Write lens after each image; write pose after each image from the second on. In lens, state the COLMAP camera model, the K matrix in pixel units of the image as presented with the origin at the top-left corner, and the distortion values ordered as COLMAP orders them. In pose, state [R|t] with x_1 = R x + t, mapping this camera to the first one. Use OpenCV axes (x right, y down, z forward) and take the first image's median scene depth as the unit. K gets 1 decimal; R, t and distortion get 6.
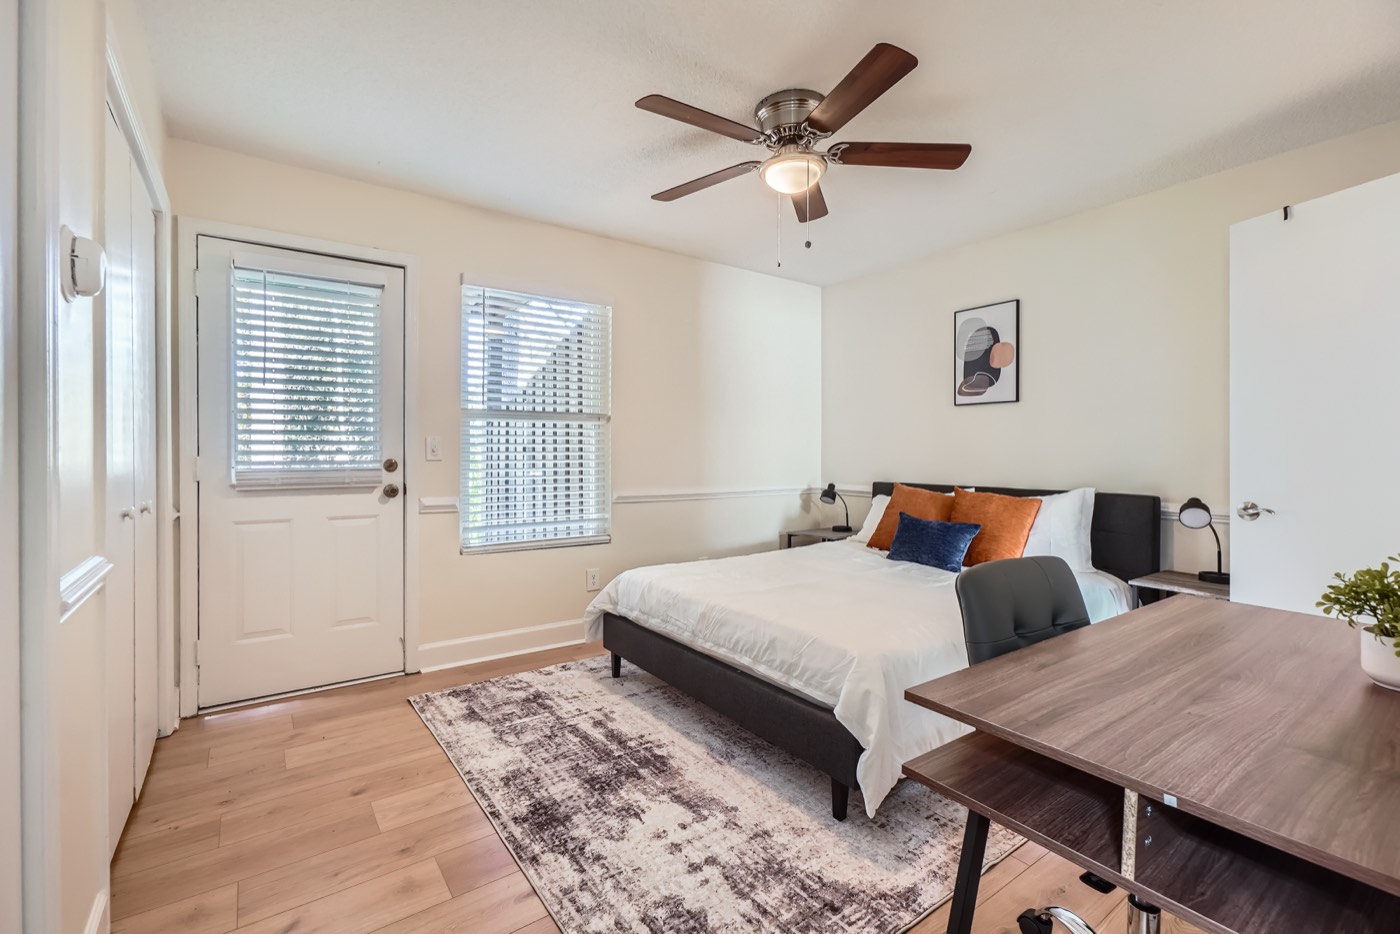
lens RADIAL K [[621.5, 0, 688.7], [0, 621.5, 461.4], [0, 0, 1]] dist [-0.033771, 0.024750]
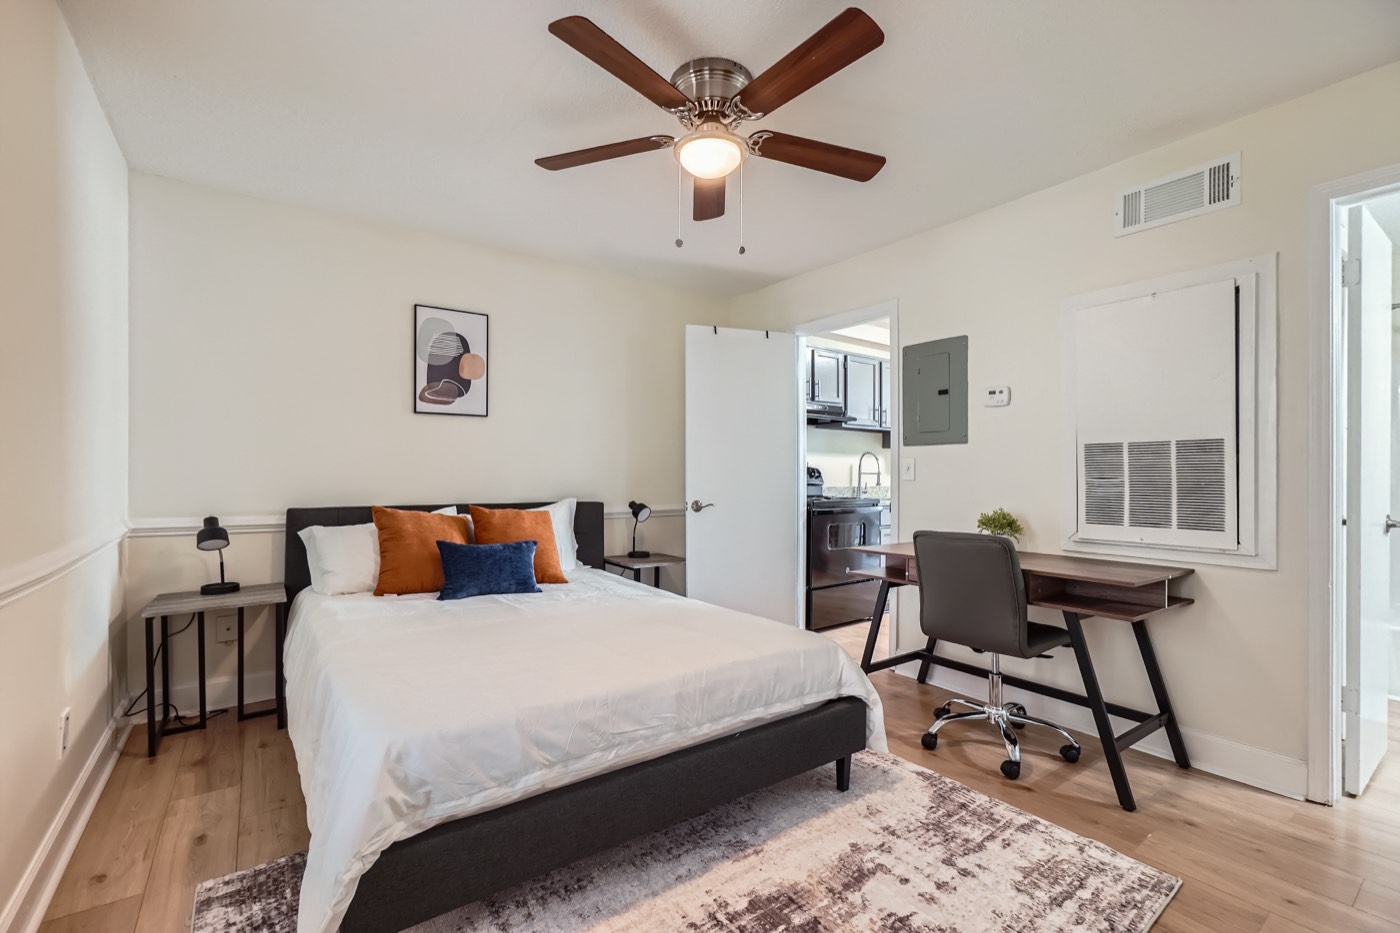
lens RADIAL K [[610.0, 0, 692.7], [0, 610.0, 470.7], [0, 0, 1]] dist [-0.009161, 0.000260]
pose [[-0.010851, -0.005417, 0.999926, -0.688070], [0.010022, 0.999935, 0.005526, -0.016341], [-0.999891, 0.010081, -0.010796, 1.007690]]
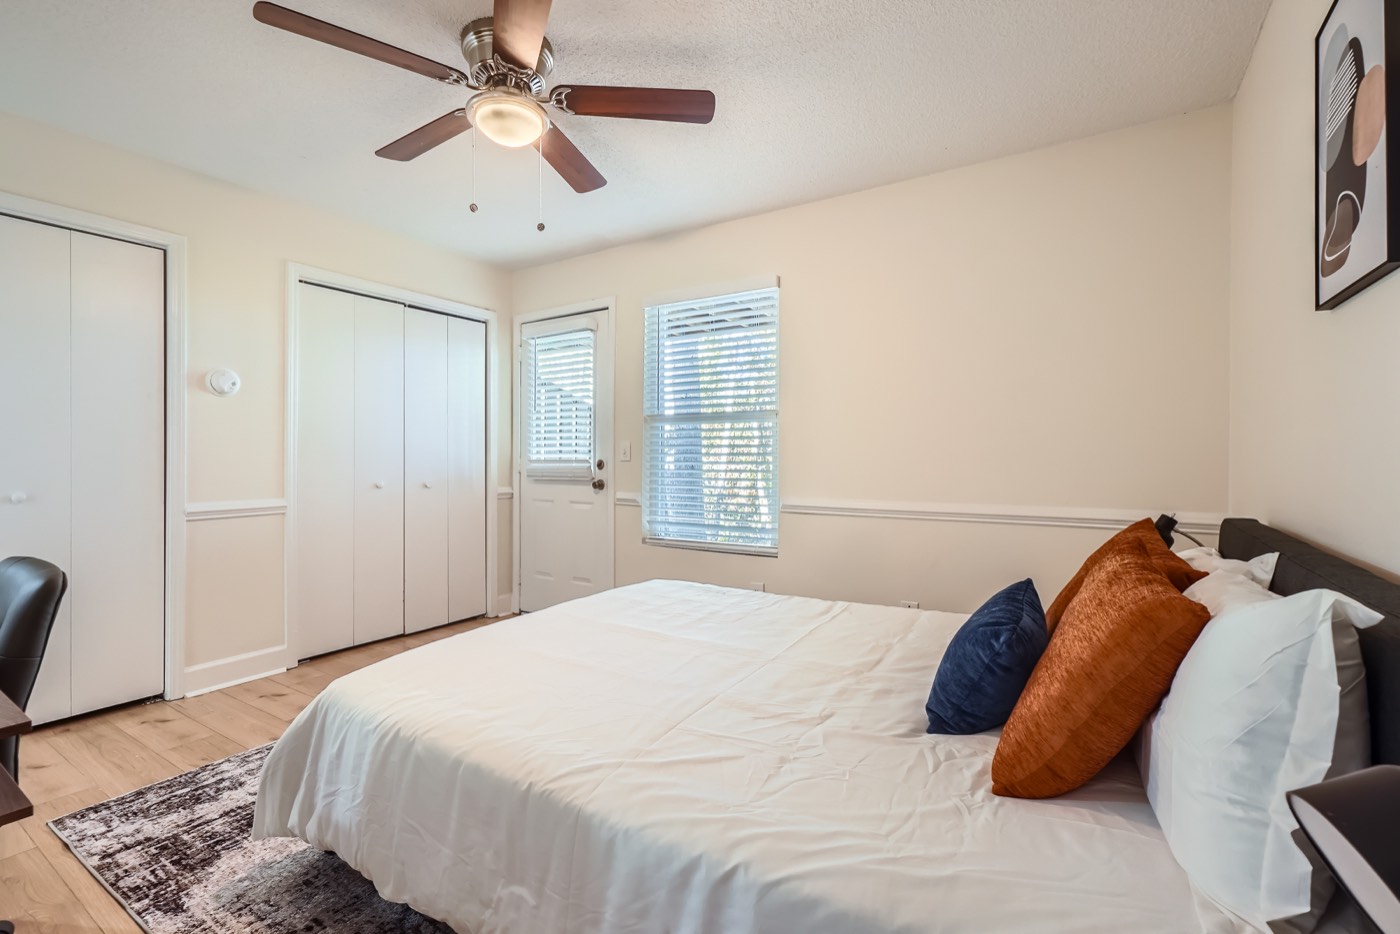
lens RADIAL K [[621.5, 0, 688.7], [0, 621.5, 461.4], [0, 0, 1]] dist [-0.033771, 0.024750]
pose [[0.375296, 0.004119, -0.926896, 1.009379], [-0.012843, 0.999917, -0.000757, -0.001805], [0.926816, 0.012188, 0.375318, 0.895329]]
